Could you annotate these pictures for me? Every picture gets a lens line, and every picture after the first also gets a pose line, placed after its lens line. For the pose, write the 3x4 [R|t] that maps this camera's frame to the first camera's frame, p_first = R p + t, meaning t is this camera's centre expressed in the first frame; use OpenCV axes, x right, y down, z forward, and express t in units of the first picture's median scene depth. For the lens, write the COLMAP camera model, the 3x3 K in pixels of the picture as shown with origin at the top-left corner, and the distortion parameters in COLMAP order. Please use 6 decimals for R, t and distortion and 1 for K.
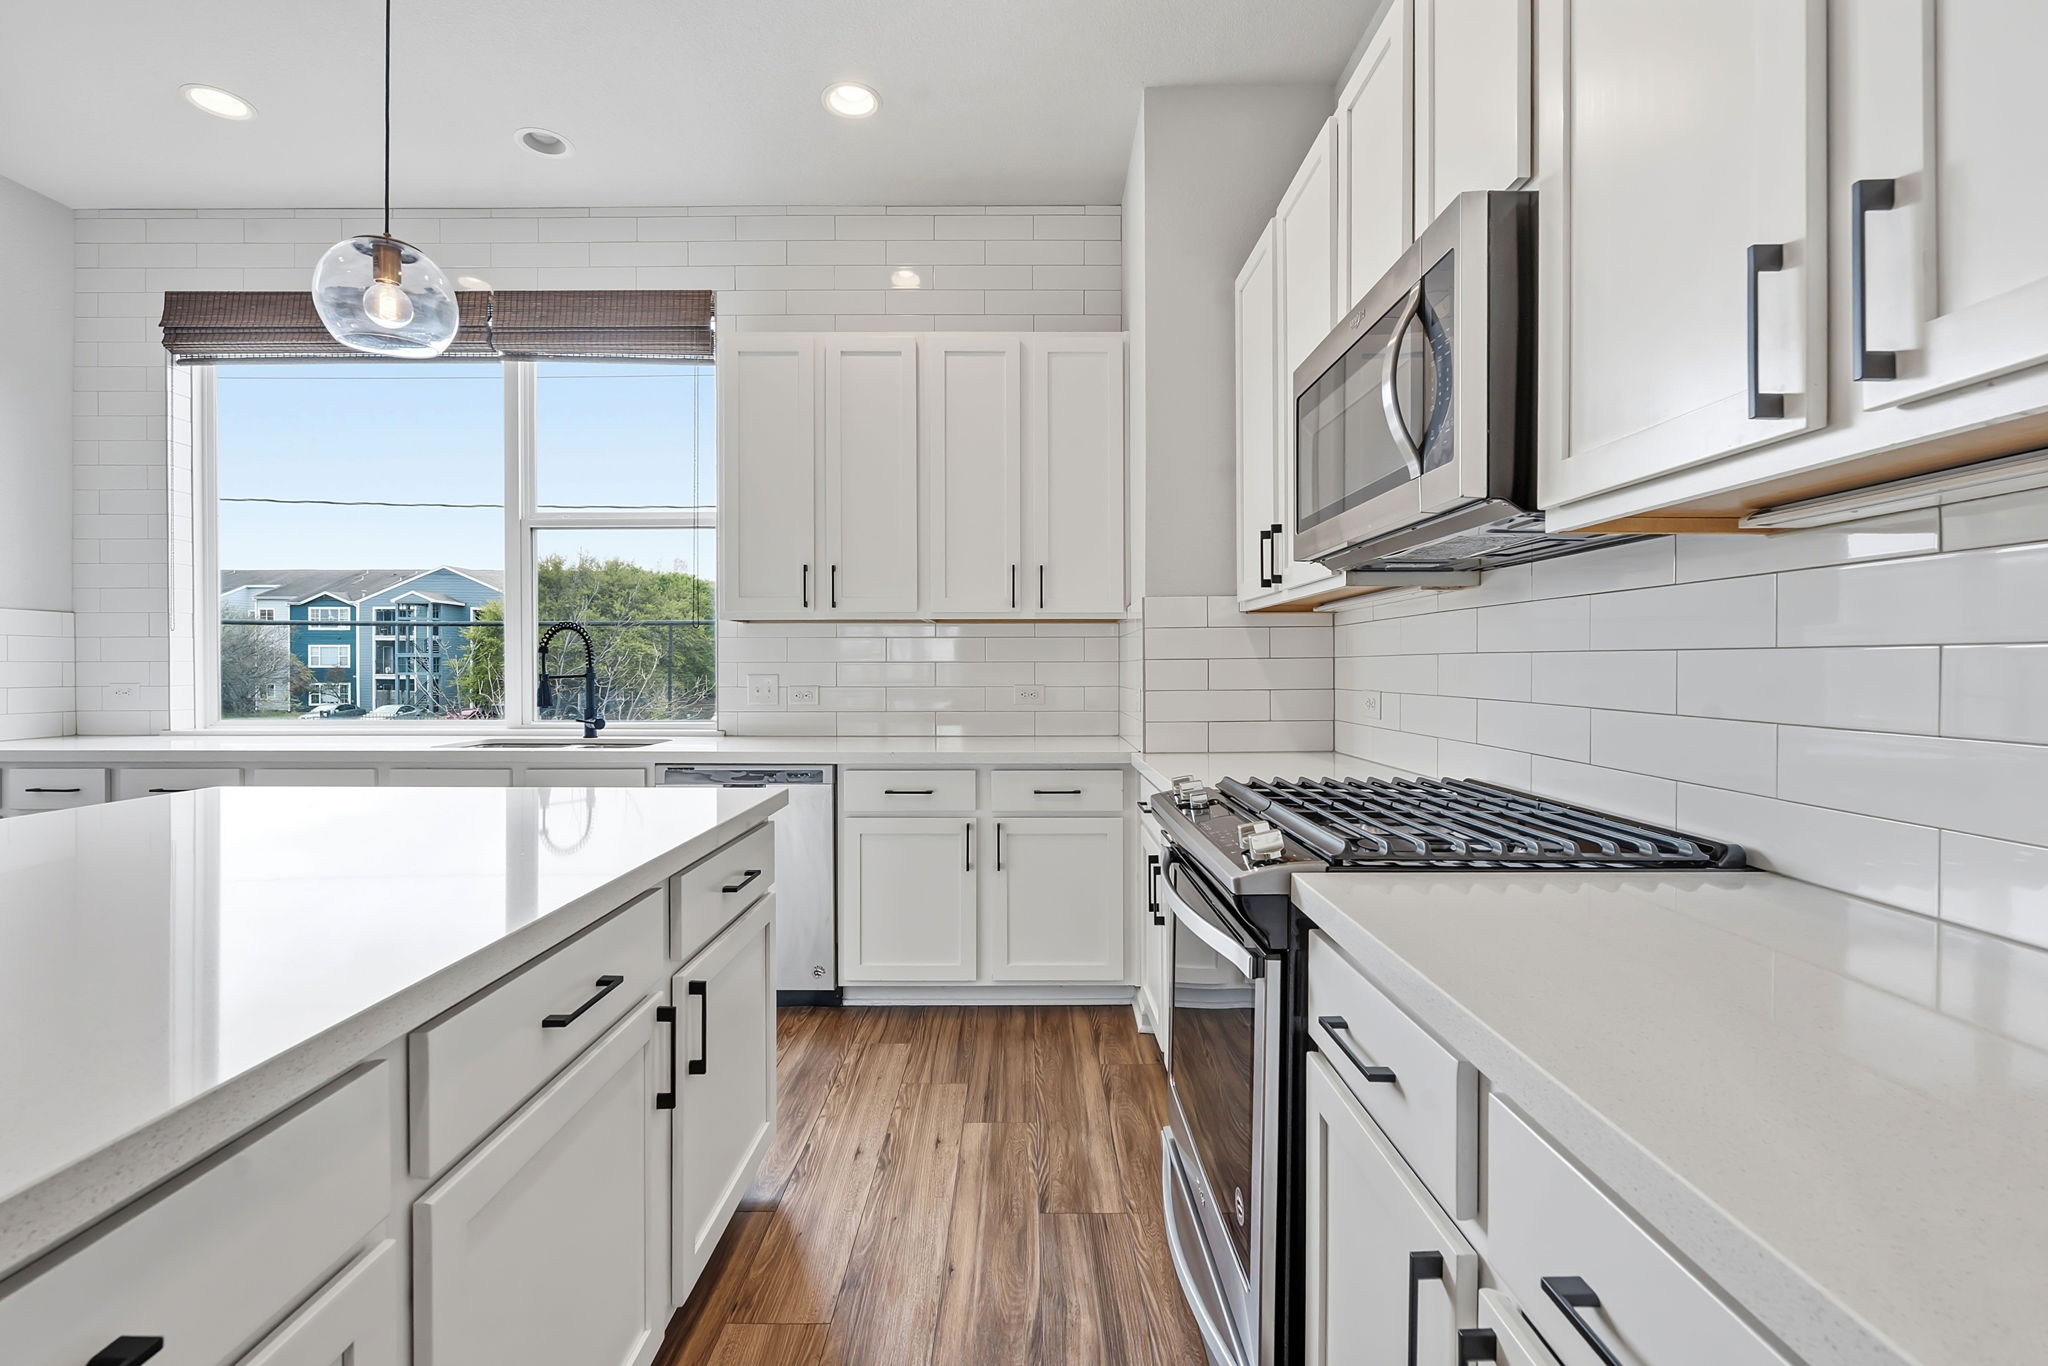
lens RADIAL K [[903.1, 0, 1026.9], [0, 903.1, 669.0], [0, 0, 1]] dist [-0.005158, 0.000207]
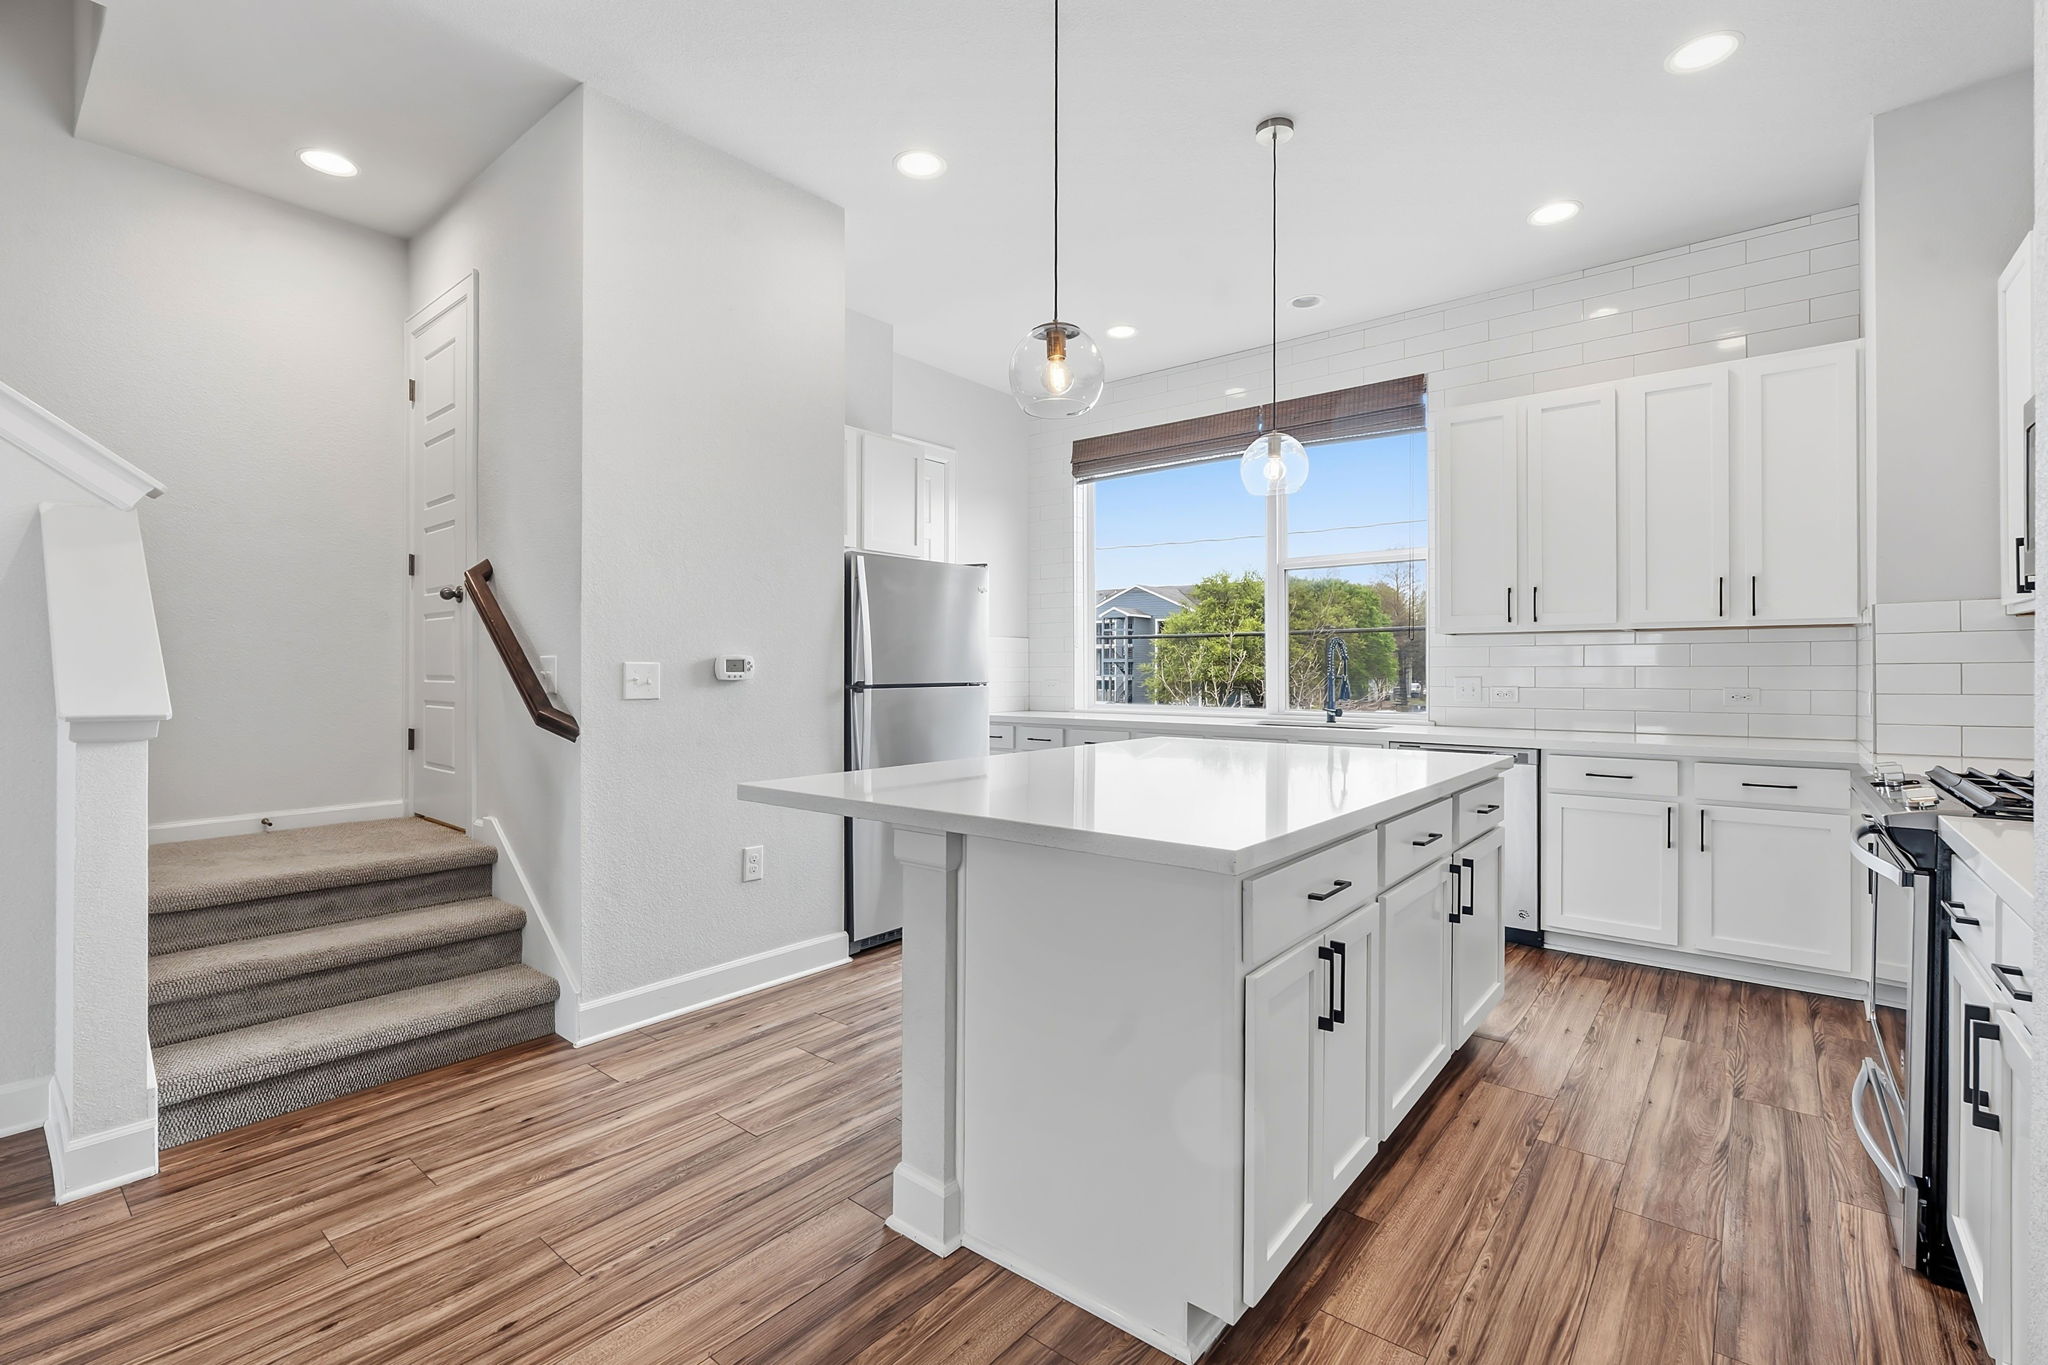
lens RADIAL K [[903.1, 0, 1026.9], [0, 903.1, 668.5], [0, 0, 1]] dist [-0.005158, 0.000207]
pose [[0.771025, 0.000408, -0.636805, 0.034362], [-0.003295, 0.999989, -0.003348, 0.001237], [0.636796, 0.004680, 0.771018, -0.404820]]
